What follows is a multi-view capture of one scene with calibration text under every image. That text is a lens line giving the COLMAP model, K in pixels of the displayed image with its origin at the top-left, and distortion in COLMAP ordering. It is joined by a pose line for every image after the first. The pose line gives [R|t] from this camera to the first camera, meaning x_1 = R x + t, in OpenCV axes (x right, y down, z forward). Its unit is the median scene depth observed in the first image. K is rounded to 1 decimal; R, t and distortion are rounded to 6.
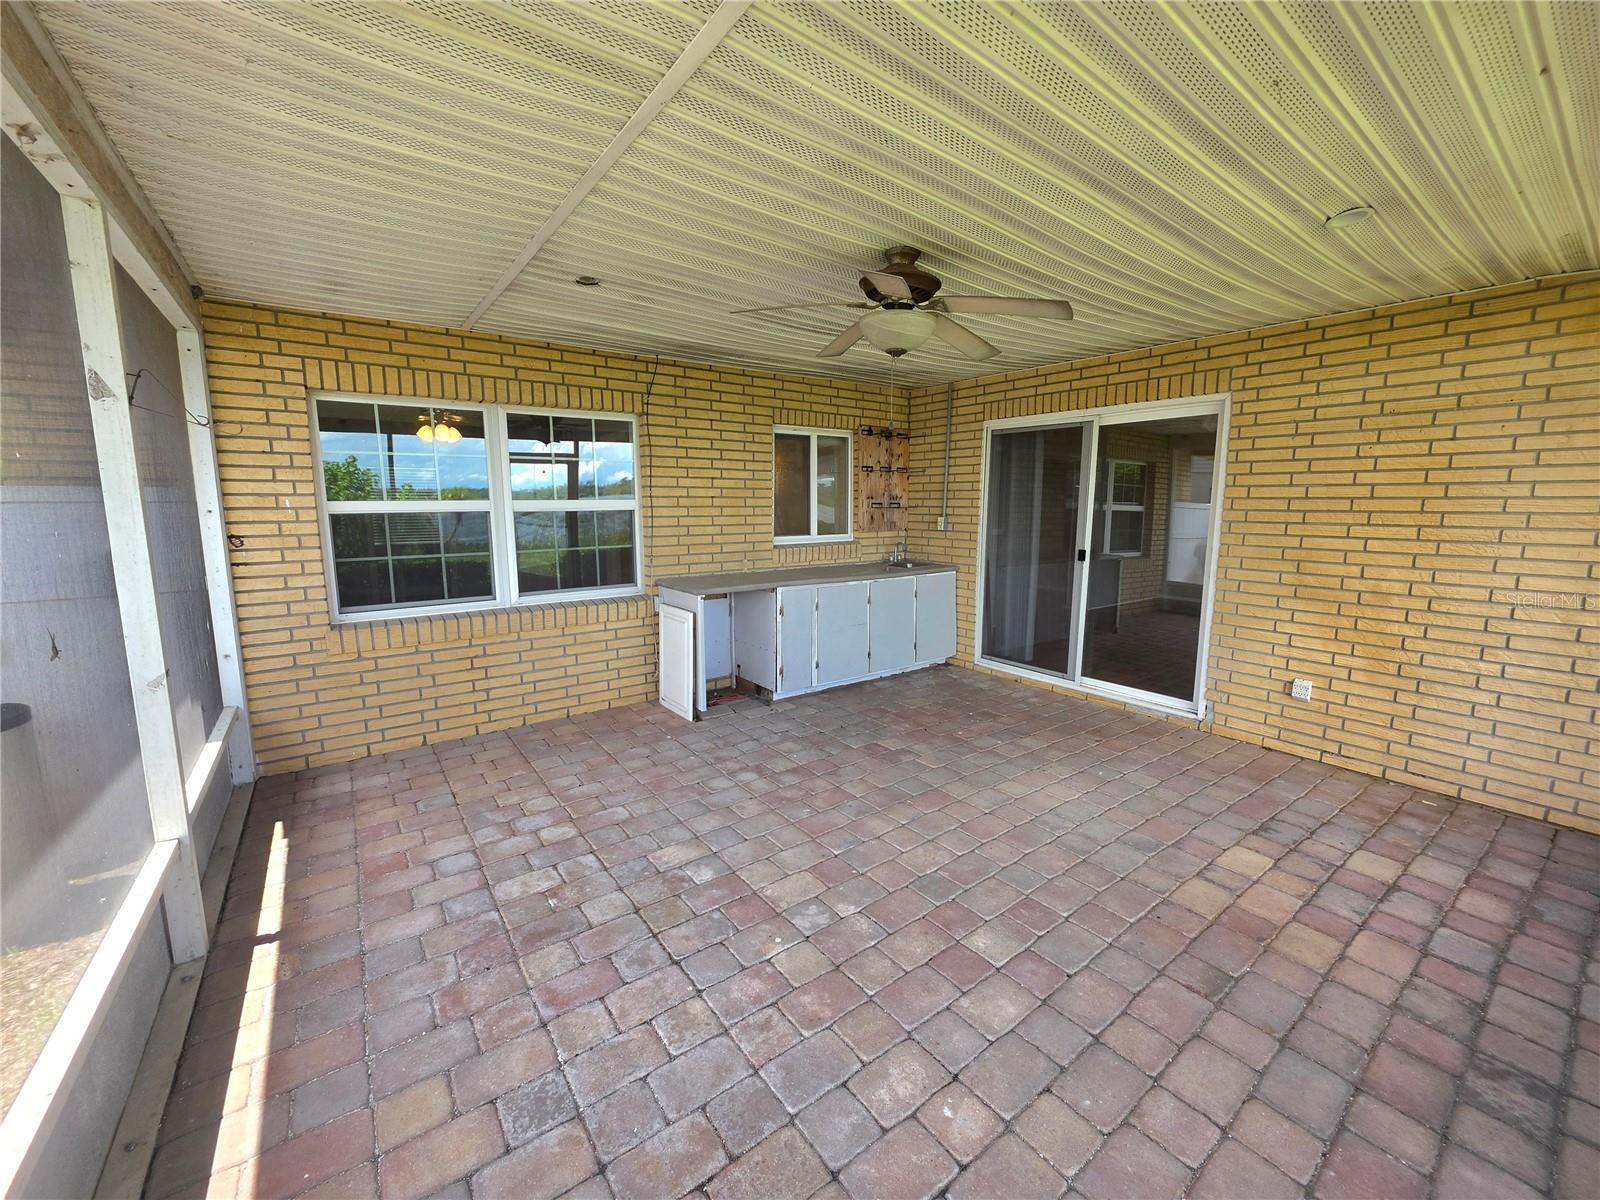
lens RADIAL K [[641.2, 0, 800.8], [0, 641.2, 592.9], [0, 0, 1]] dist [-0.003667, 0.000231]
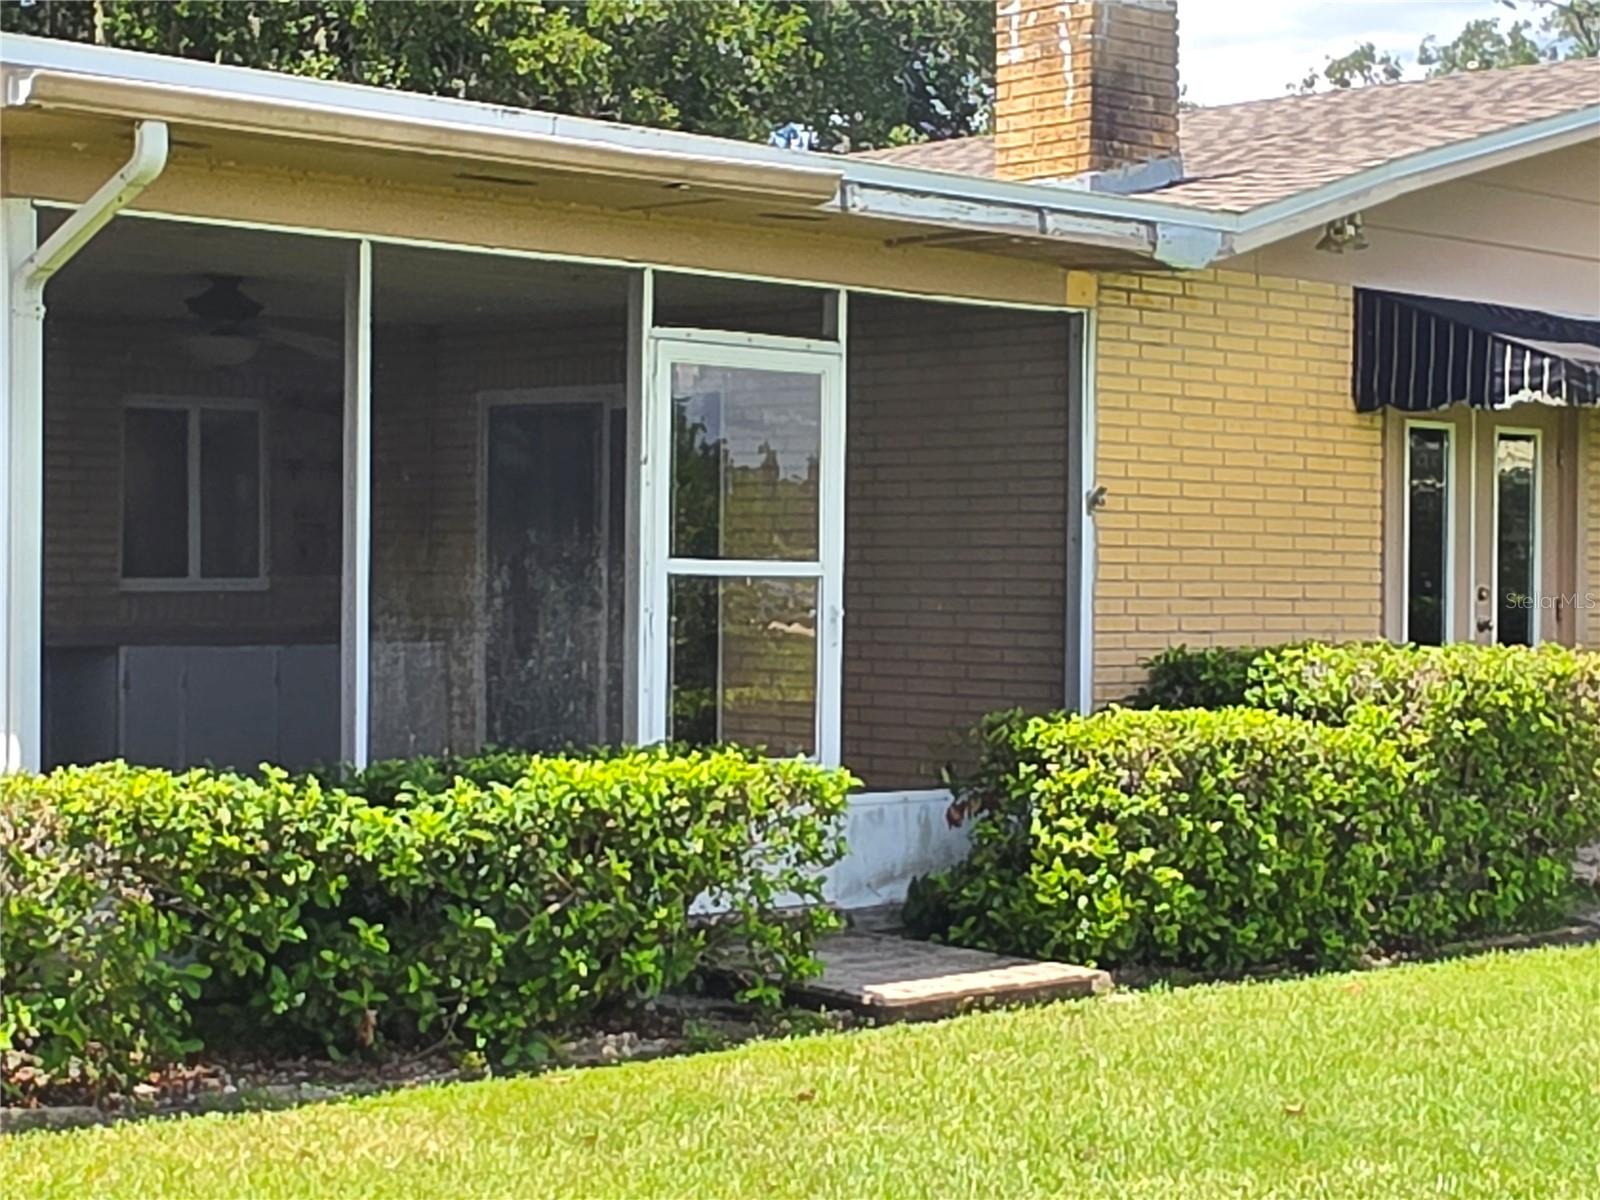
lens RADIAL K [[3131.0, 0, 803.2], [0, 3131.0, 600.1], [0, 0, 1]] dist [-0.022879, 0.000000]
pose [[0.991175, 0.003414, 0.132515, 0.194913], [0.013160, 0.992195, -0.123998, 0.293008], [-0.131904, 0.124648, 0.983394, -1.883499]]
